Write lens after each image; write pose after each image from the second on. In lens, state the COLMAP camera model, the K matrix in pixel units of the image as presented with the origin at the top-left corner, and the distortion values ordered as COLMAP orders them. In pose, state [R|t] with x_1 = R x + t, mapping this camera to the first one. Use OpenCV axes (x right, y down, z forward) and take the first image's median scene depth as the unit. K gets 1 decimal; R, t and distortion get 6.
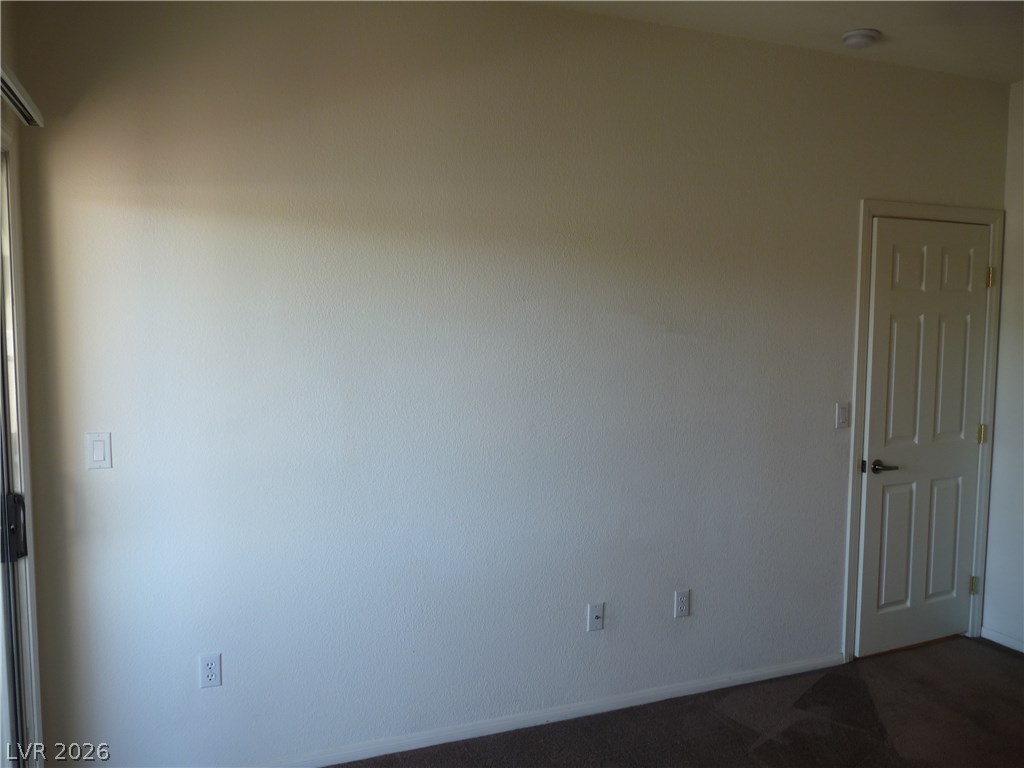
lens RADIAL K [[824.6, 0, 512.0], [0, 824.6, 385.1], [0, 0, 1]] dist [-0.006041, -0.017465]
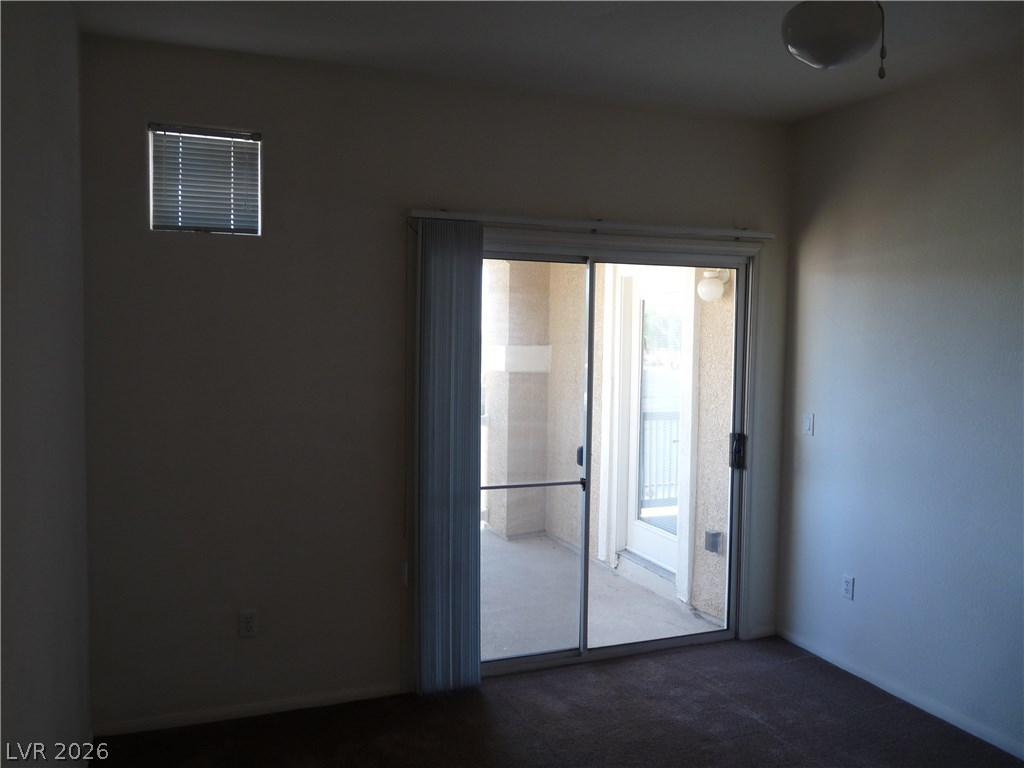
lens RADIAL K [[824.6, 0, 512.1], [0, 824.6, 383.3], [0, 0, 1]] dist [-0.006041, -0.017465]
pose [[-0.010945, 0.061265, -0.998062, 1.144469], [-0.093182, 0.993716, 0.062020, -0.048541], [0.995589, 0.093680, -0.005167, 0.407986]]
